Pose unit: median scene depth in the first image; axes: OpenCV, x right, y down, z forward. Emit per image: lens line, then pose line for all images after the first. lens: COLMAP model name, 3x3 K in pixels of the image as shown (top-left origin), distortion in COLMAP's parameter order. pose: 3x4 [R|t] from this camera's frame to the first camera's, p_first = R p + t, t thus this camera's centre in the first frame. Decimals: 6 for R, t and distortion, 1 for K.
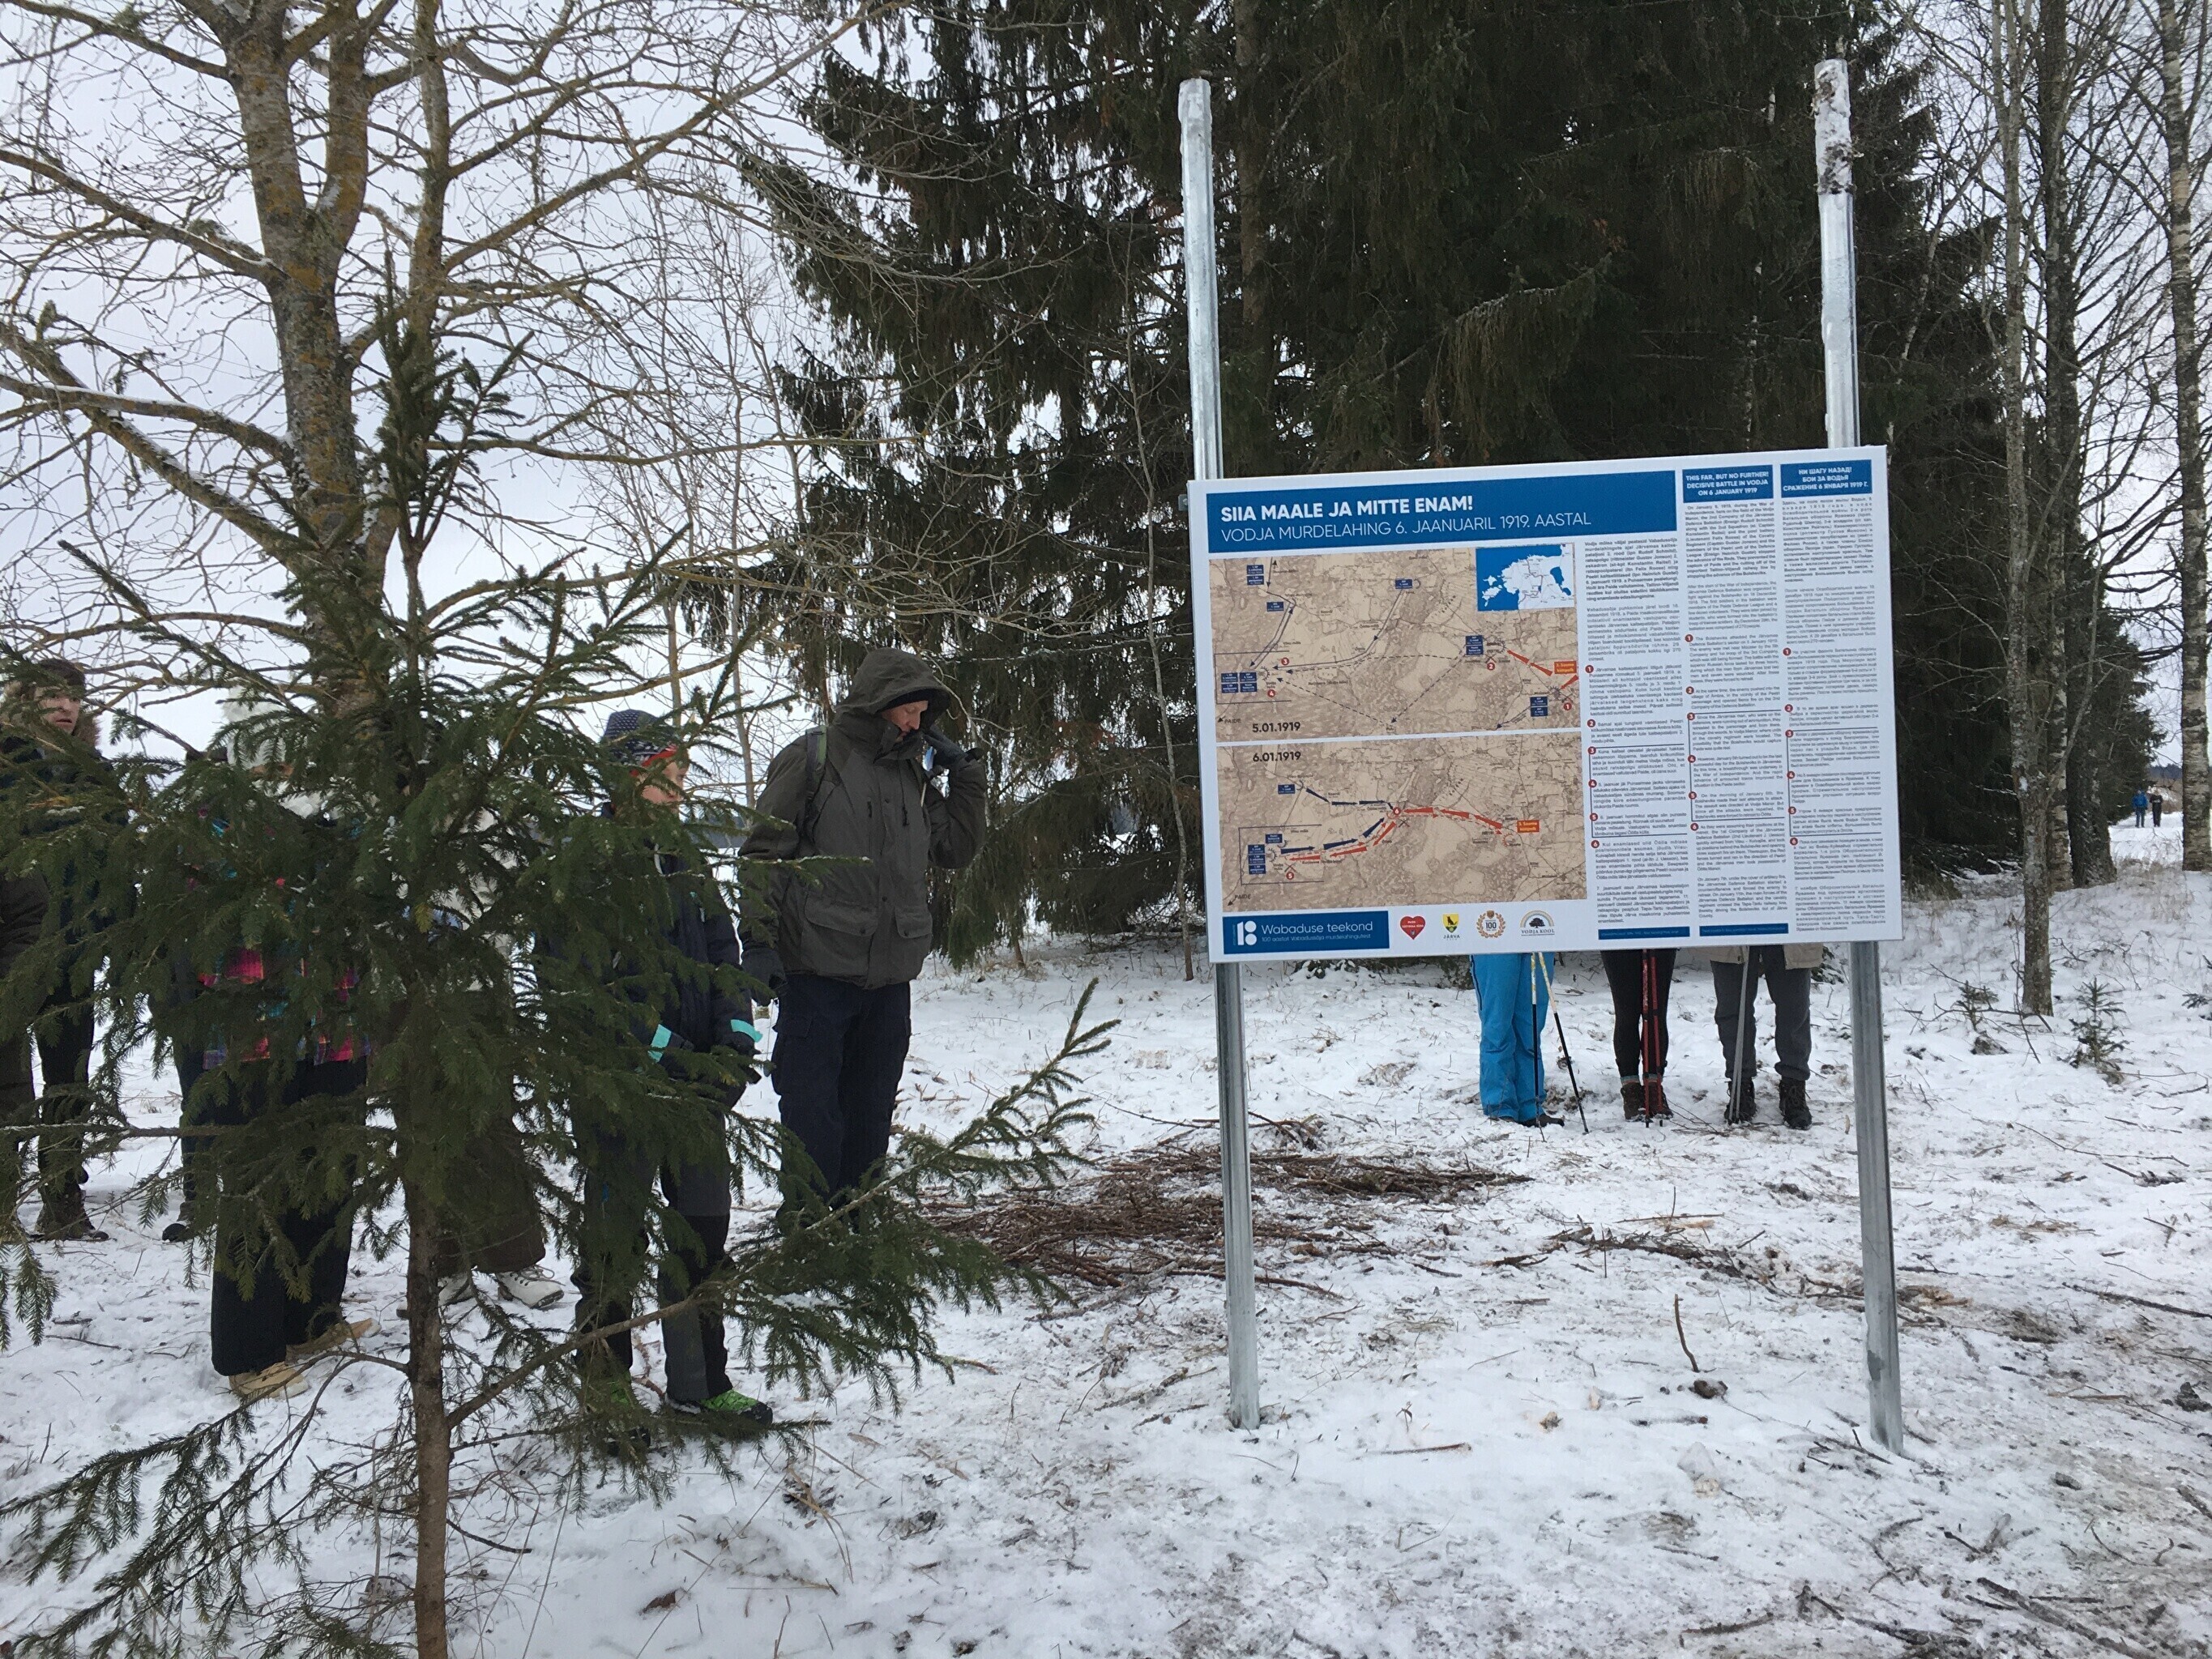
lens RADIAL K [[1892.6, 0, 1106.7], [0, 1892.6, 830.9], [0, 0, 1]] dist [0.073660, -0.086932]
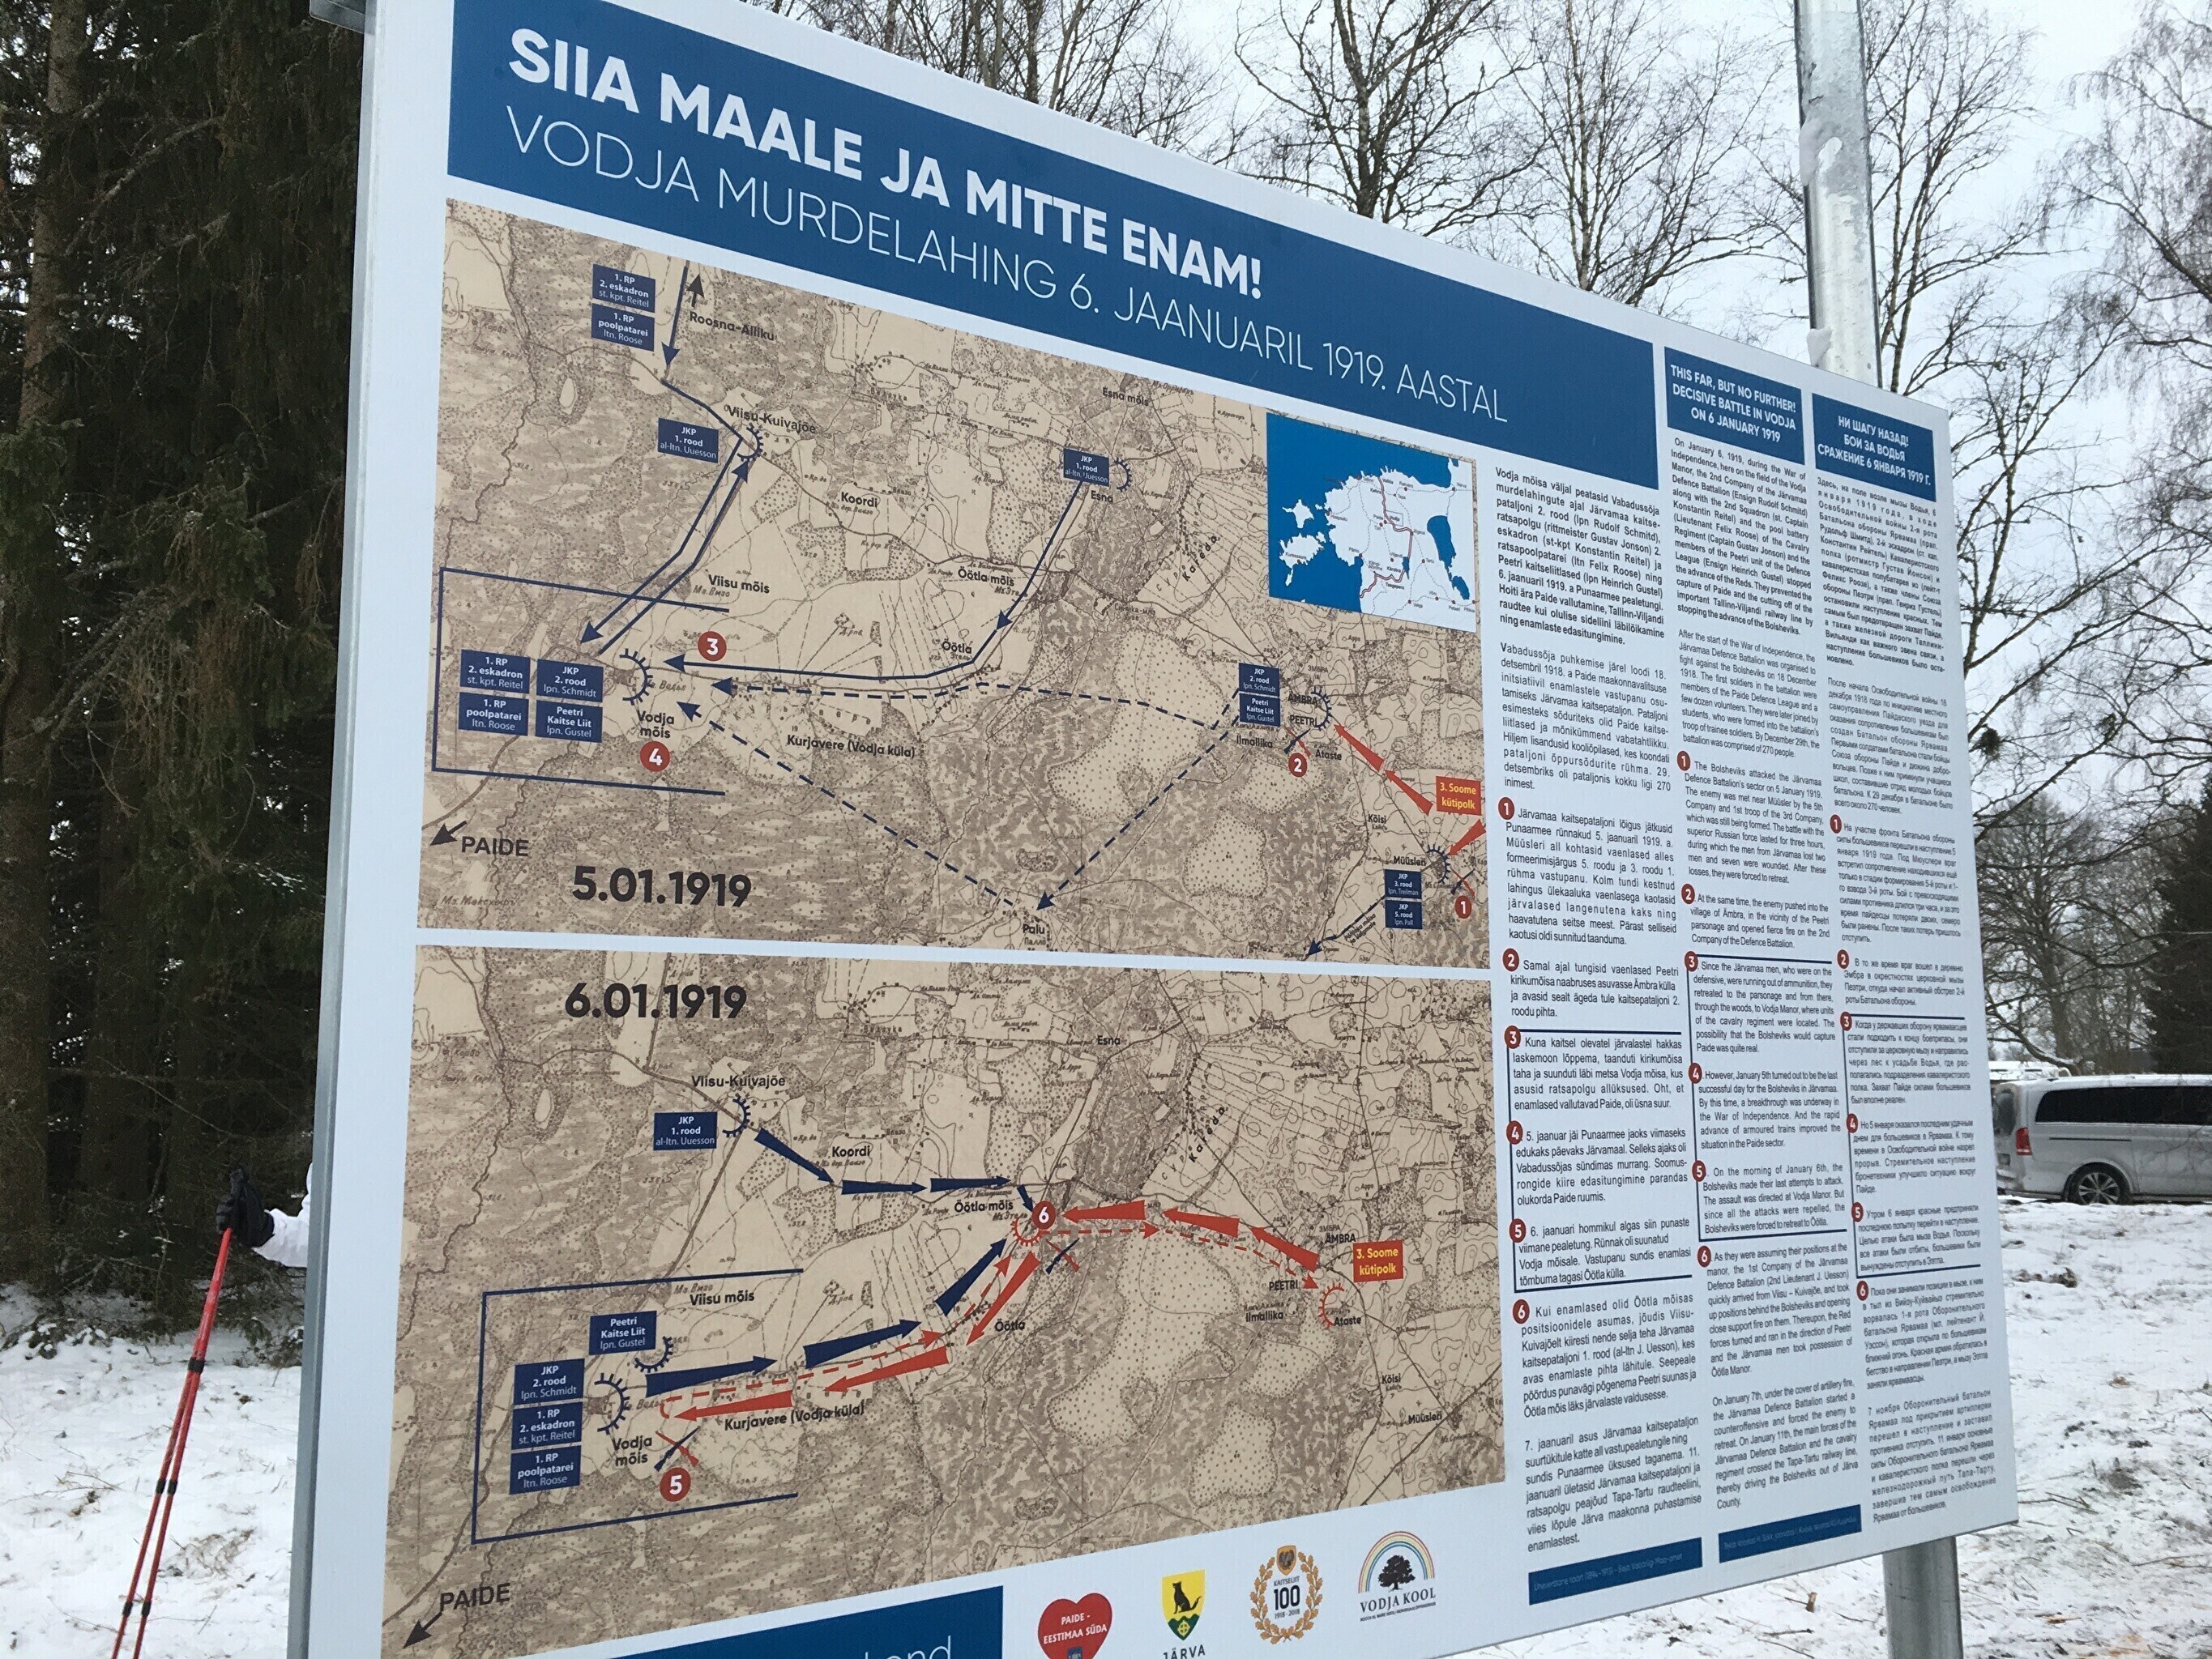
lens RADIAL K [[1892.6, 0, 1122.8], [0, 1892.6, 820.9], [0, 0, 1]] dist [0.073660, -0.086932]
pose [[0.802549, 0.114907, 0.585416, -0.013309], [-0.020187, 0.985944, -0.165850, -0.021984], [-0.596245, 0.121285, 0.793588, 0.758448]]
